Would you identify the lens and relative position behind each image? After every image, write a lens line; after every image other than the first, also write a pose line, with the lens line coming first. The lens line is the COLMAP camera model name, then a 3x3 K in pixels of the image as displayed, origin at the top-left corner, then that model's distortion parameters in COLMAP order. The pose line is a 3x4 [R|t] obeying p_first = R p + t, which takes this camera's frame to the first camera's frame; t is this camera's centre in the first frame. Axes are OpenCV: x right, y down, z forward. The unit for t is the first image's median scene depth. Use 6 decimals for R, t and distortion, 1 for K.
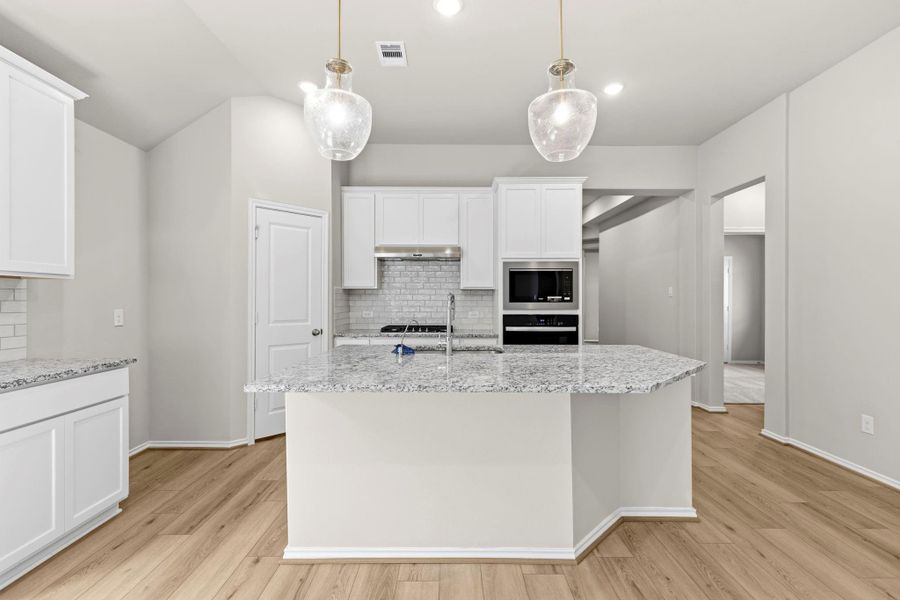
lens RADIAL K [[404.3, 0, 450.0], [0, 404.3, 300.0], [0, 0, 1]] dist [0.002057, 0.000269]
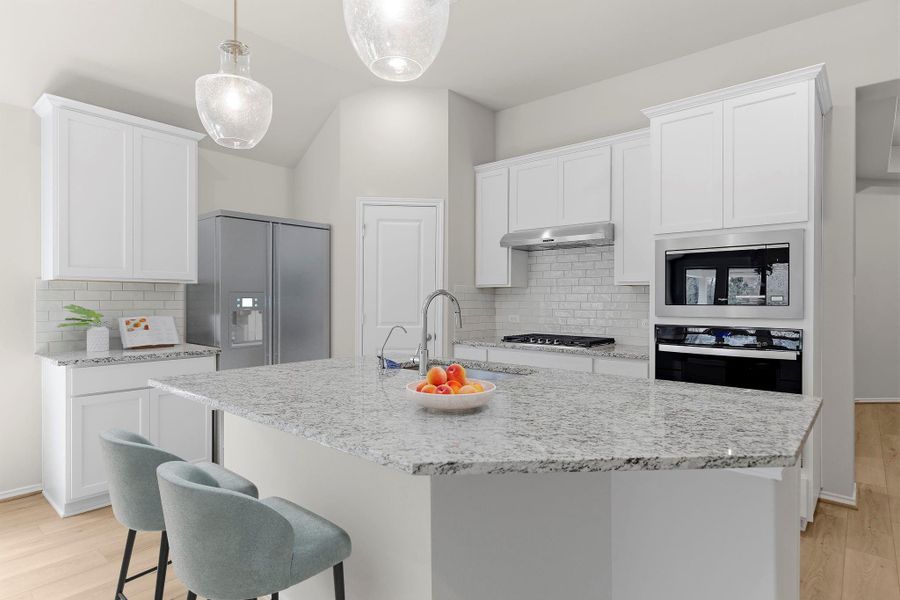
lens RADIAL K [[482.5, 0, 450.0], [0, 482.5, 300.0], [0, 0, 1]] dist [-0.000644, -0.000477]
pose [[0.754793, 0.000749, -0.655962, 0.385289], [-0.003078, 0.999992, -0.002400, 0.000870], [0.655955, 0.003831, 0.754790, 0.227827]]
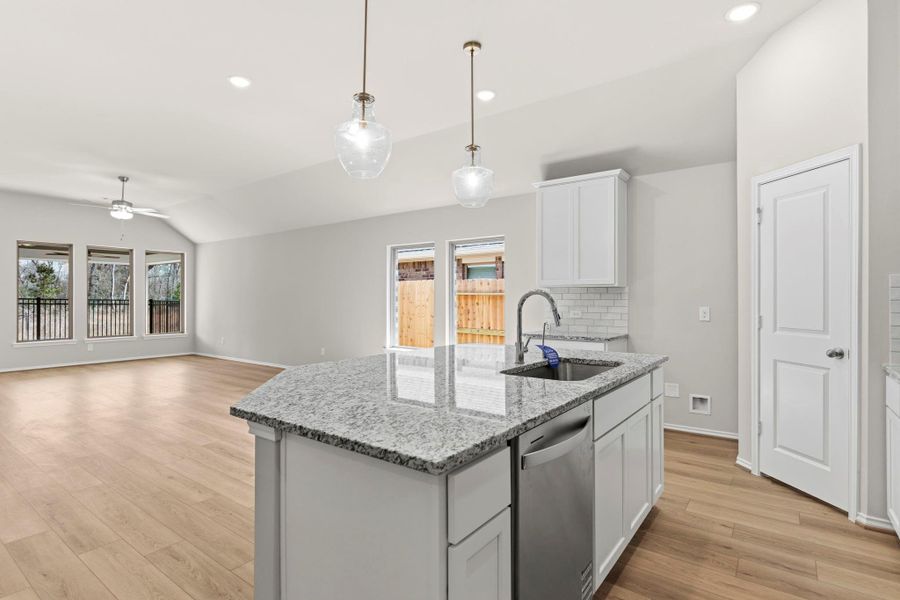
lens RADIAL K [[454.2, 0, 450.0], [0, 454.2, 300.0], [0, 0, 1]] dist [0.000235, -0.000015]
pose [[-0.598603, 0.001649, -0.801044, 0.545586], [-0.002438, 0.999989, 0.003880, -0.001528], [0.801042, 0.004276, -0.598593, 0.919301]]
